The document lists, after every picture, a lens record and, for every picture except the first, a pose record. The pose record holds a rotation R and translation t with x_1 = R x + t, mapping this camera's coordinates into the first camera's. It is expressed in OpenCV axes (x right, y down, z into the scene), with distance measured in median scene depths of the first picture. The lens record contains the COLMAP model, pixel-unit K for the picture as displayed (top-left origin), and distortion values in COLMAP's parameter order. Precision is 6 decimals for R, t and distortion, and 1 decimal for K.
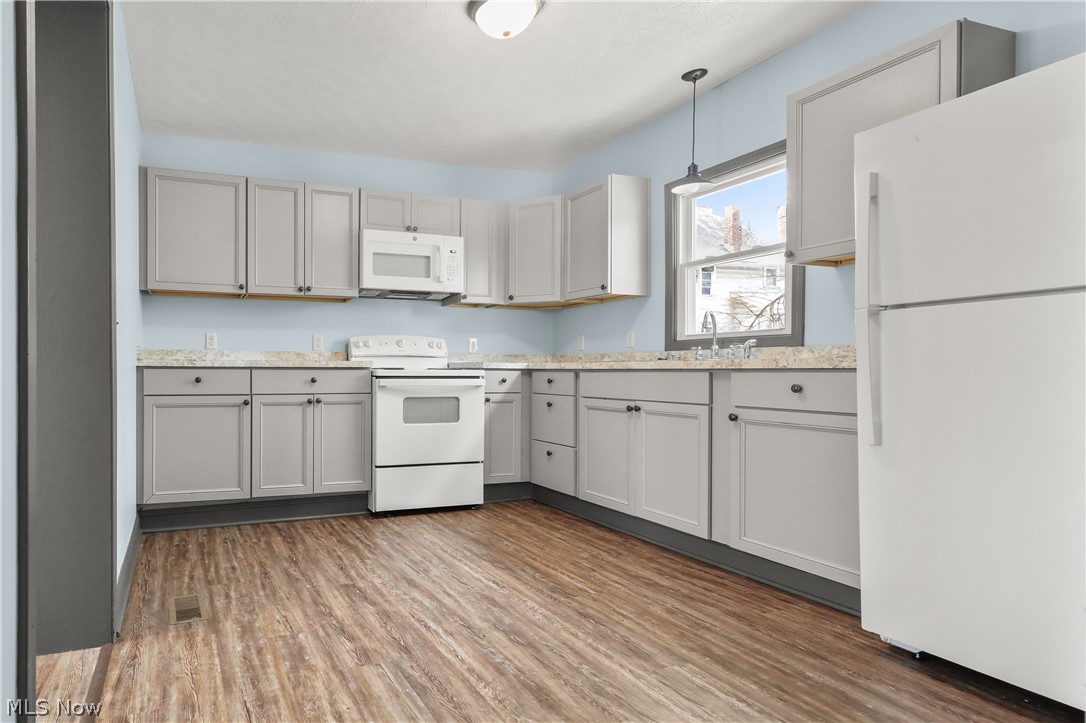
lens RADIAL K [[438.5, 0, 544.2], [0, 438.5, 363.6], [0, 0, 1]] dist [0.019945, -0.000381]
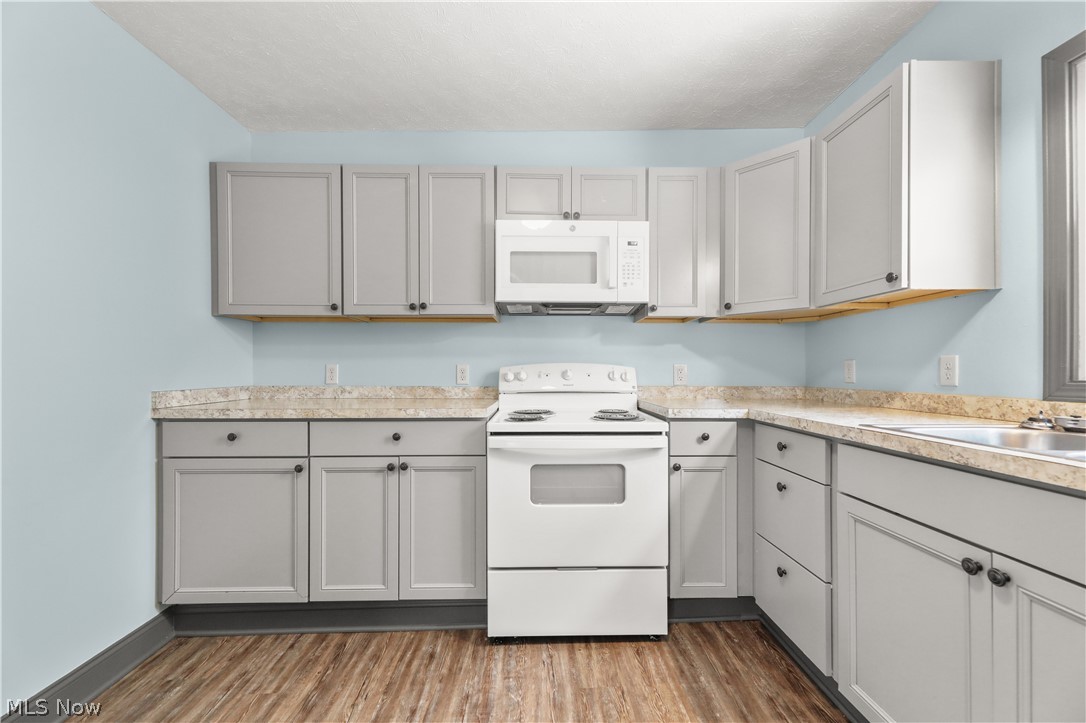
lens RADIAL K [[545.4, 0, 544.7], [0, 545.4, 367.7], [0, 0, 1]] dist [0.015257, -0.000157]
pose [[0.909095, 0.003033, -0.416578, 0.031018], [-0.022165, 0.998909, -0.041098, -0.029529], [0.415999, 0.046596, 0.908171, 0.230592]]
